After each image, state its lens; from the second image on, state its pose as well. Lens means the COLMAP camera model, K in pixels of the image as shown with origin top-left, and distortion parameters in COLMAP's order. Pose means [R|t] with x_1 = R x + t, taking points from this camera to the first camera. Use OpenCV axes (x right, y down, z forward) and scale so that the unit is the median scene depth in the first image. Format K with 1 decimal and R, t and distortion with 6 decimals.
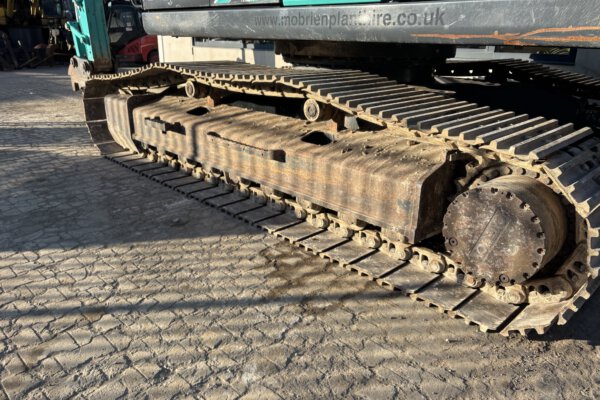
lens RADIAL K [[458.4, 0, 300.0], [0, 458.4, 200.0], [0, 0, 1]] dist [0.041953, -0.051544]
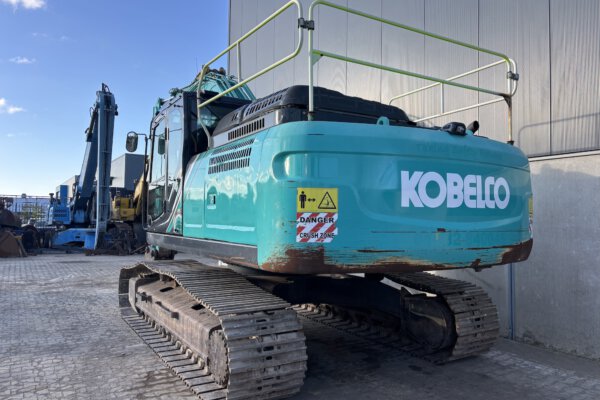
lens RADIAL K [[458.4, 0, 300.0], [0, 458.4, 200.0], [0, 0, 1]] dist [0.041953, -0.051544]
pose [[0.974280, -0.011262, -0.225059, 0.797682], [-0.074813, 0.925935, -0.370200, 0.106461], [0.212559, 0.377516, 0.901277, -0.633959]]
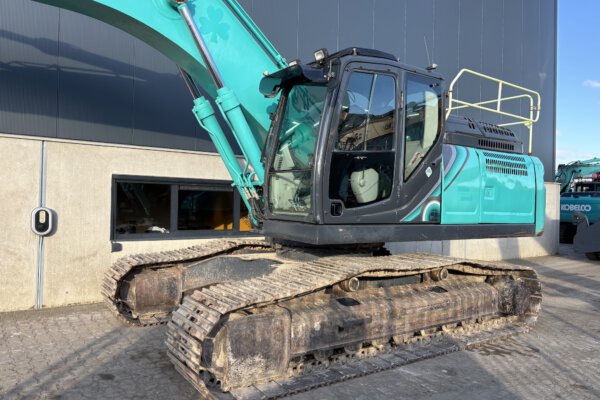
lens RADIAL K [[458.4, 0, 300.0], [0, 458.4, 200.0], [0, 0, 1]] dist [0.041953, -0.051544]
pose [[0.150210, 0.003991, 0.988646, -1.818889], [0.316812, 0.947064, -0.051958, -0.544923], [-0.936519, 0.321019, 0.140994, 1.128706]]
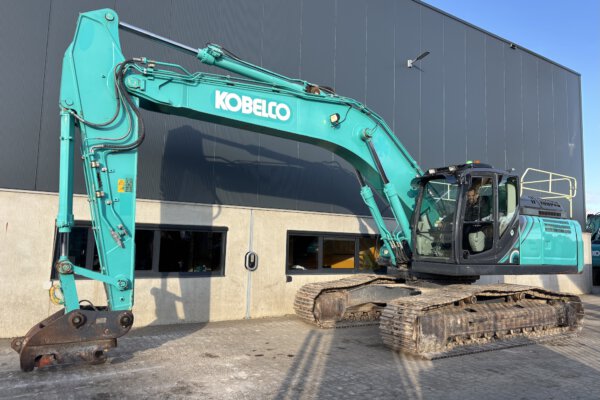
lens RADIAL K [[458.4, 0, 300.0], [0, 458.4, 200.0], [0, 0, 1]] dist [0.041953, -0.051544]
pose [[0.193814, 0.094988, 0.976429, -3.070861], [0.310195, 0.938305, -0.152851, -0.736482], [-0.930707, 0.332508, 0.152391, 1.592061]]
